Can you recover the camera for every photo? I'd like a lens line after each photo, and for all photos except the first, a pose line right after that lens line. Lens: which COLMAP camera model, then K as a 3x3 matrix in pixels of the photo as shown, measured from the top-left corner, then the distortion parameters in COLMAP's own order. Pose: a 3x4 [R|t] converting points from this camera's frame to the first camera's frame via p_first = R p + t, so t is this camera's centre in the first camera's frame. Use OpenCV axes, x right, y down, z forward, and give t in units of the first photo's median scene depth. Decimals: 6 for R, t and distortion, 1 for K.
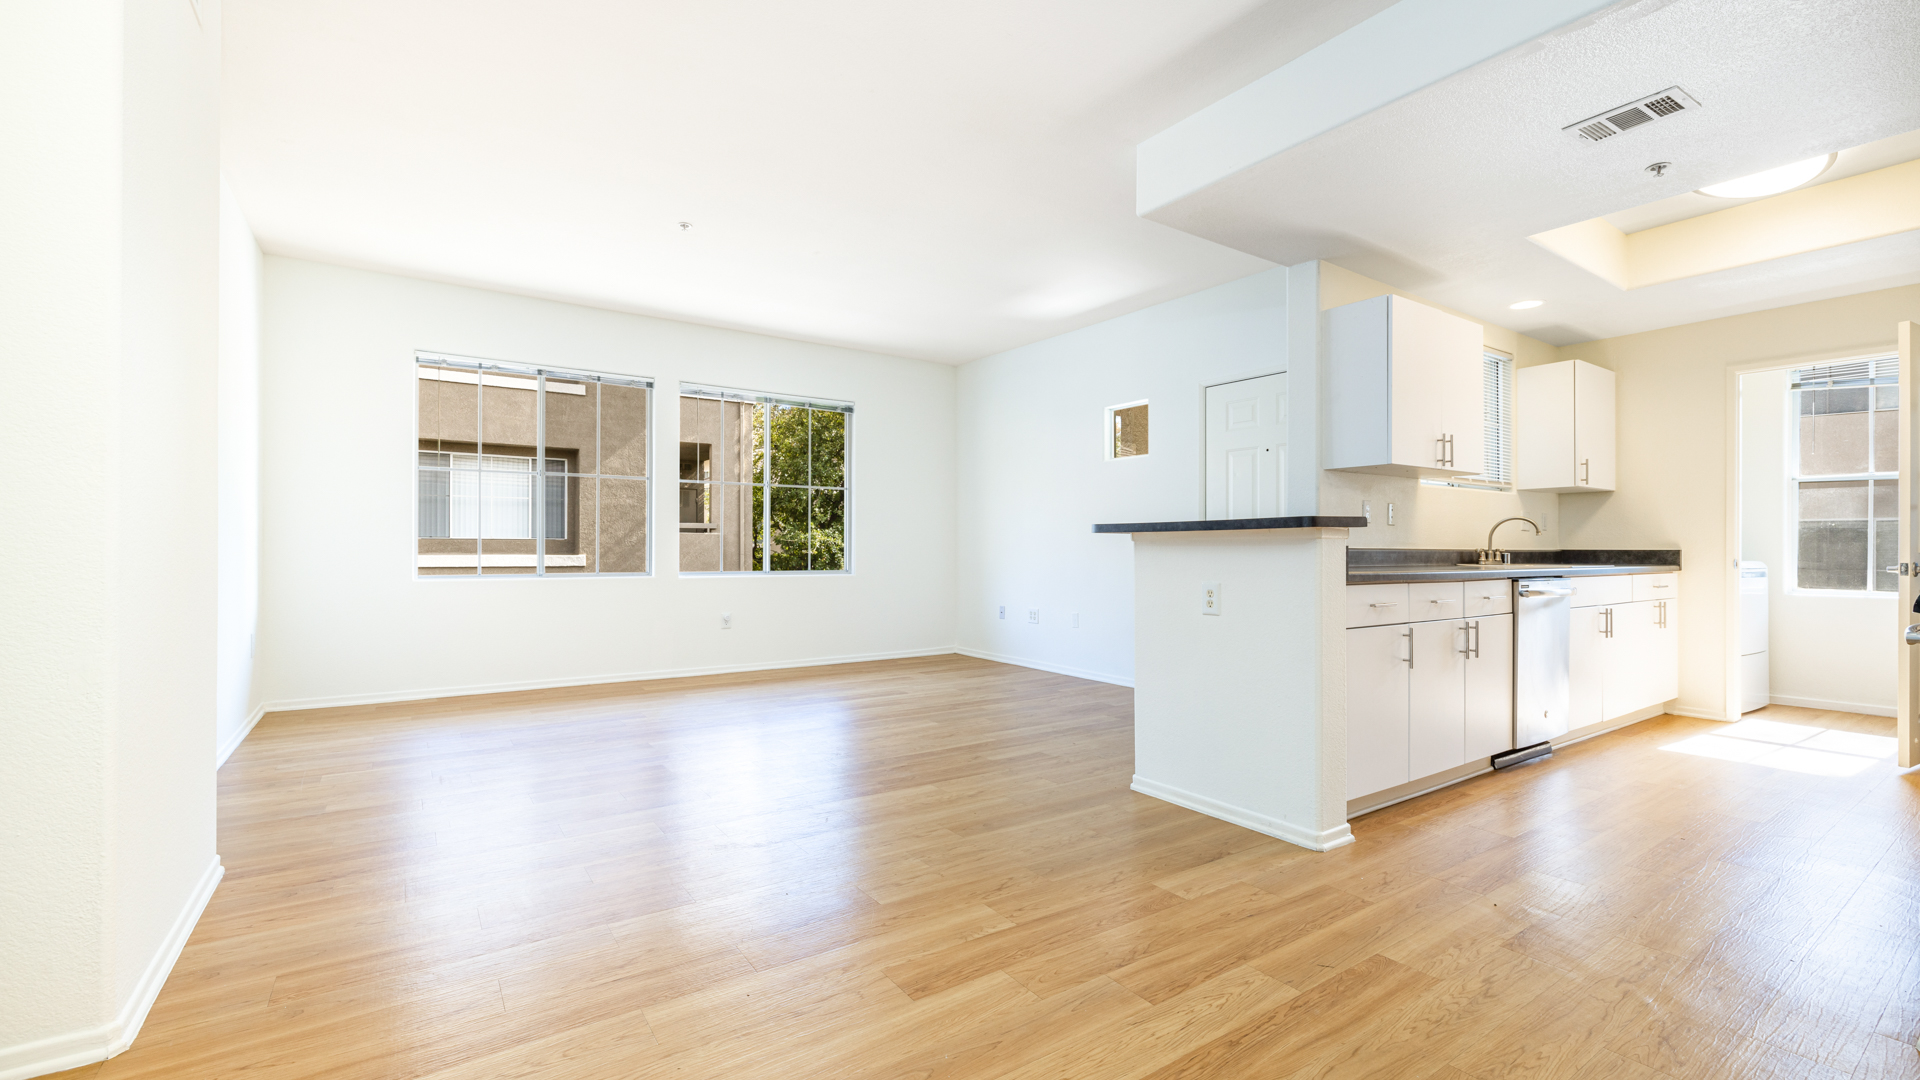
lens RADIAL K [[806.7, 0, 952.2], [0, 806.7, 547.5], [0, 0, 1]] dist [-0.012523, -0.000192]
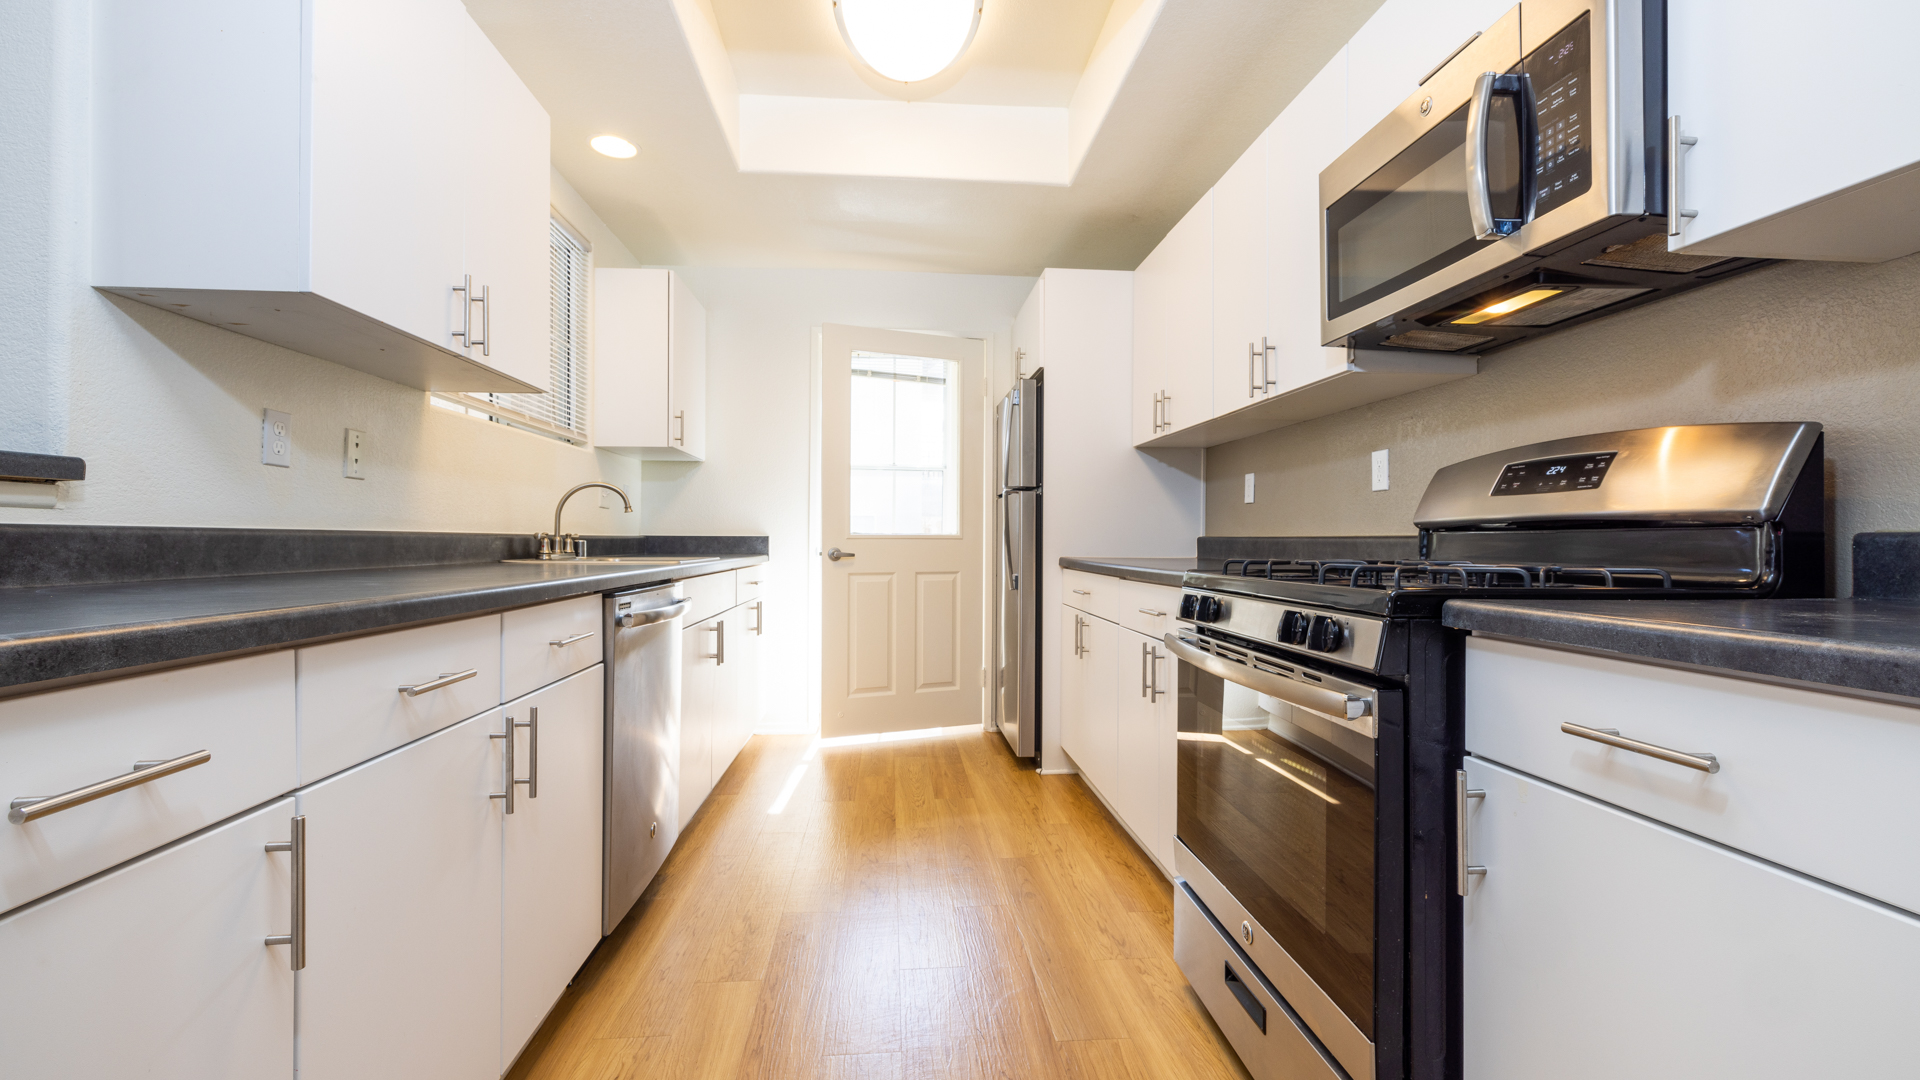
lens RADIAL K [[806.7, 0, 954.1], [0, 806.7, 538.0], [0, 0, 1]] dist [-0.012523, -0.000192]
pose [[0.493529, -0.000437, 0.869729, 0.299071], [-0.001758, 0.999997, 0.001500, 0.003830], [-0.869727, -0.002269, 0.493527, 0.453012]]
